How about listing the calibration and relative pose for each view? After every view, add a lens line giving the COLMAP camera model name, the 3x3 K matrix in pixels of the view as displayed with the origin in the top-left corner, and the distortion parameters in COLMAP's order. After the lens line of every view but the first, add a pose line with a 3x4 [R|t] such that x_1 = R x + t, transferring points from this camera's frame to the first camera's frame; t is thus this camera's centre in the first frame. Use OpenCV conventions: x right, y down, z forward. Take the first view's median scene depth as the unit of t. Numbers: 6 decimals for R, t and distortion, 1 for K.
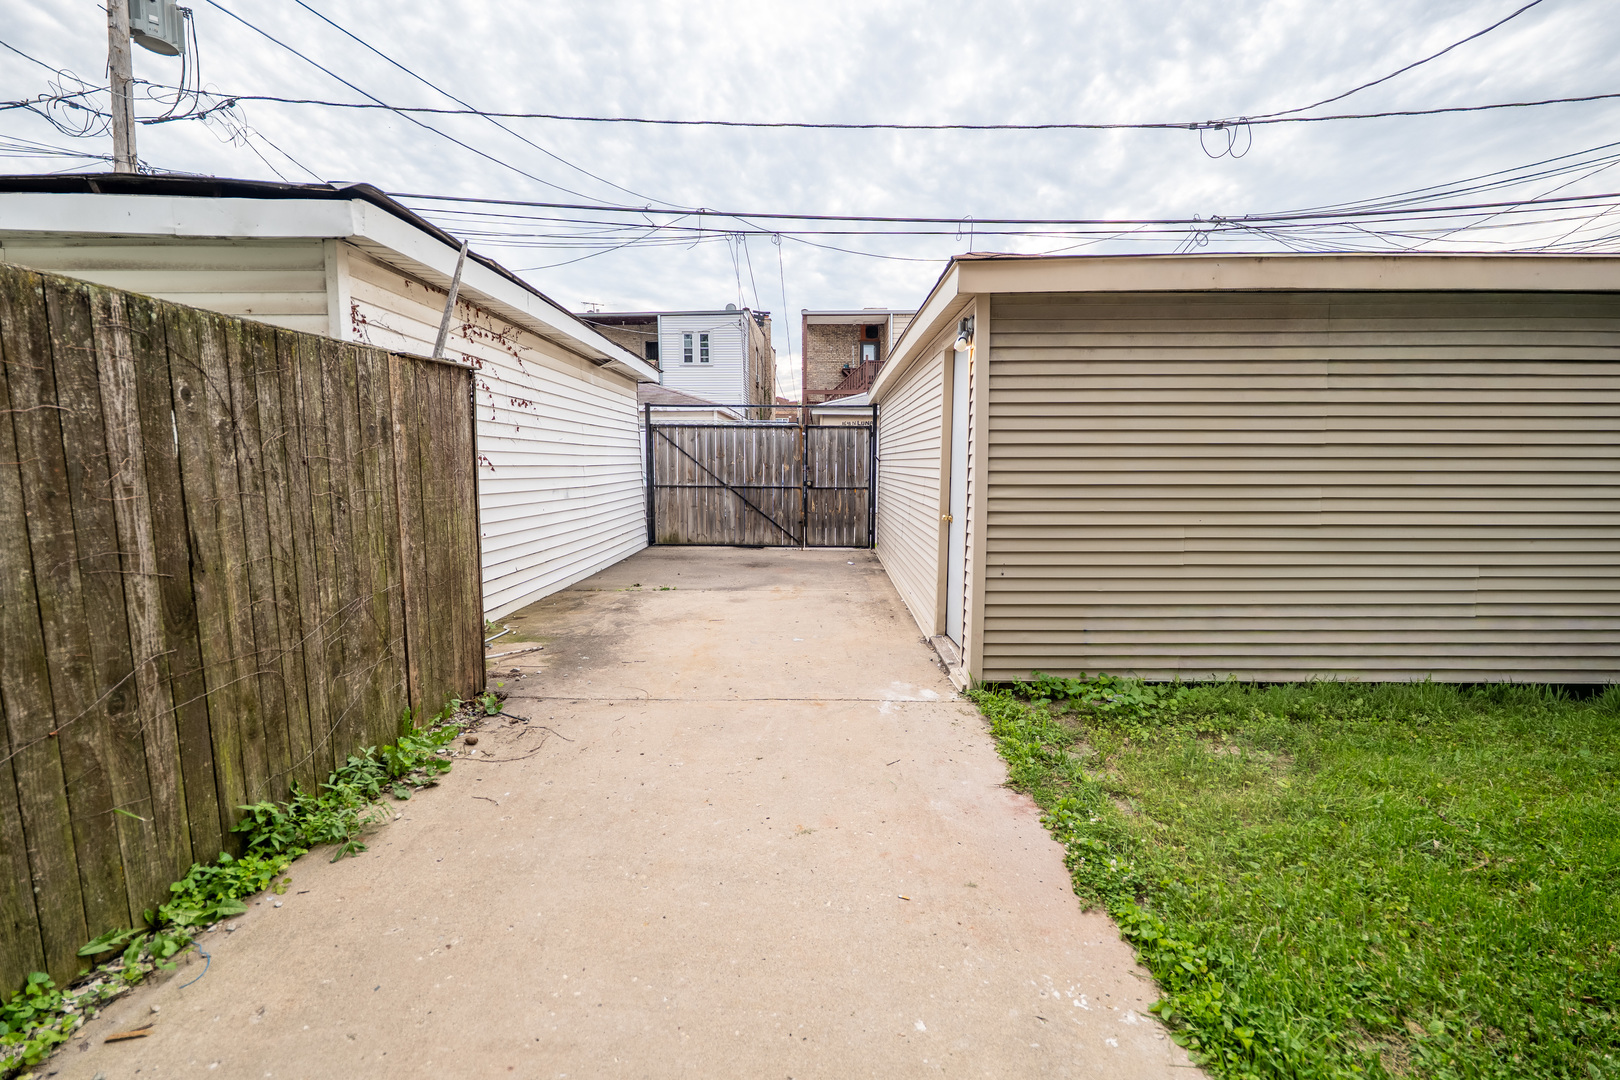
lens RADIAL K [[660.9, 0, 798.0], [0, 660.9, 539.1], [0, 0, 1]] dist [-0.012167, 0.000411]
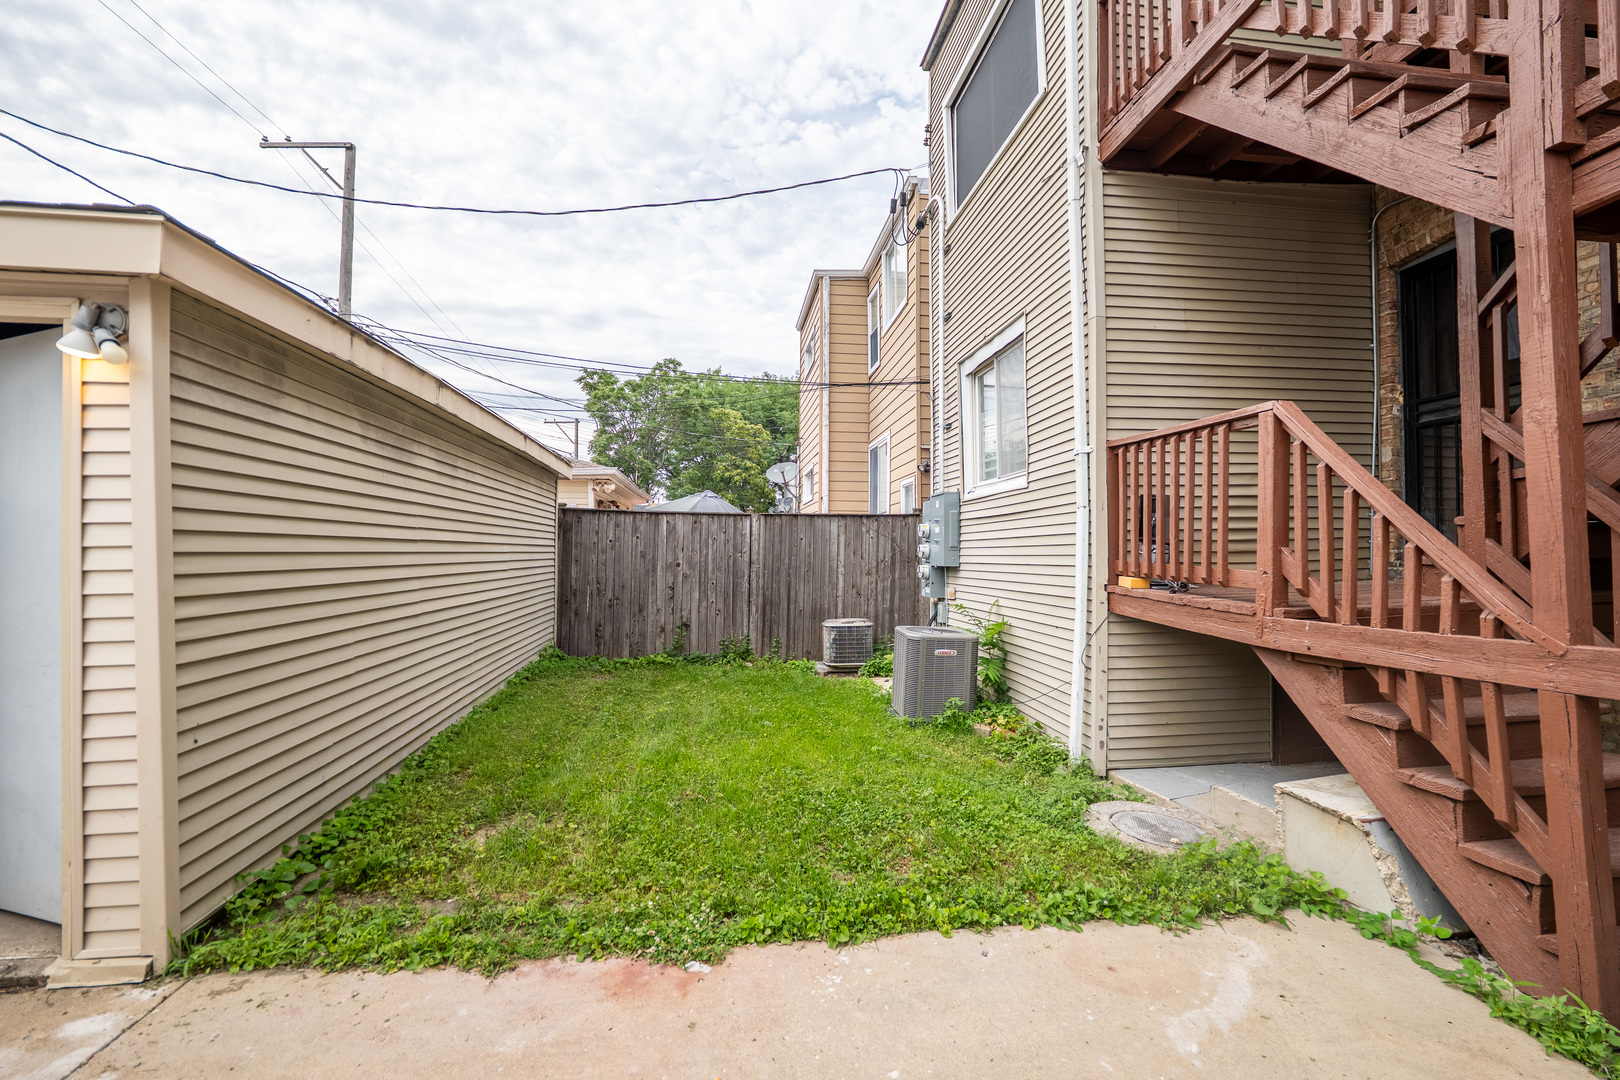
lens RADIAL K [[660.9, 0, 798.0], [0, 660.9, 539.1], [0, 0, 1]] dist [-0.012167, 0.000411]
pose [[-0.151864, 0.022712, 0.988140, -0.482144], [0.109382, 0.993981, -0.006035, -0.088075], [-0.982330, 0.107168, -0.153434, 0.663501]]
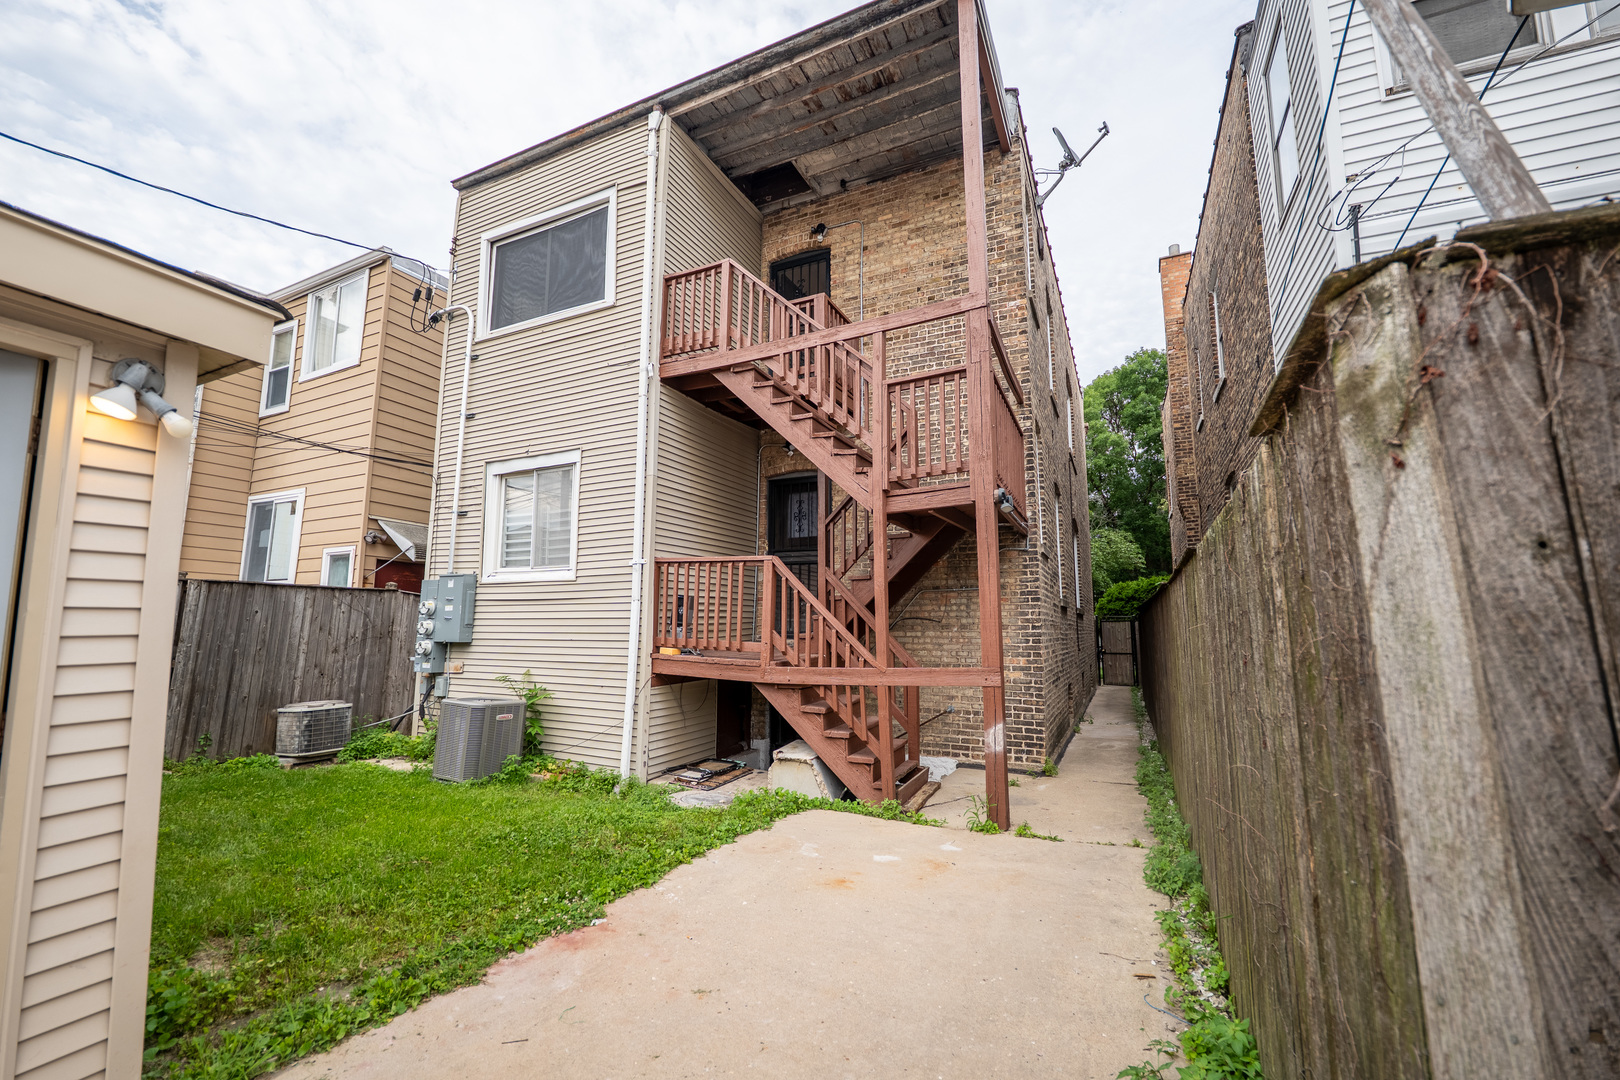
lens RADIAL K [[660.9, 0, 798.0], [0, 660.9, 539.1], [0, 0, 1]] dist [-0.012167, 0.000411]
pose [[-0.909750, 0.051626, 0.411934, -0.504110], [0.042067, 0.998594, -0.032245, -0.208879], [-0.413020, -0.012006, -0.910643, 1.576964]]
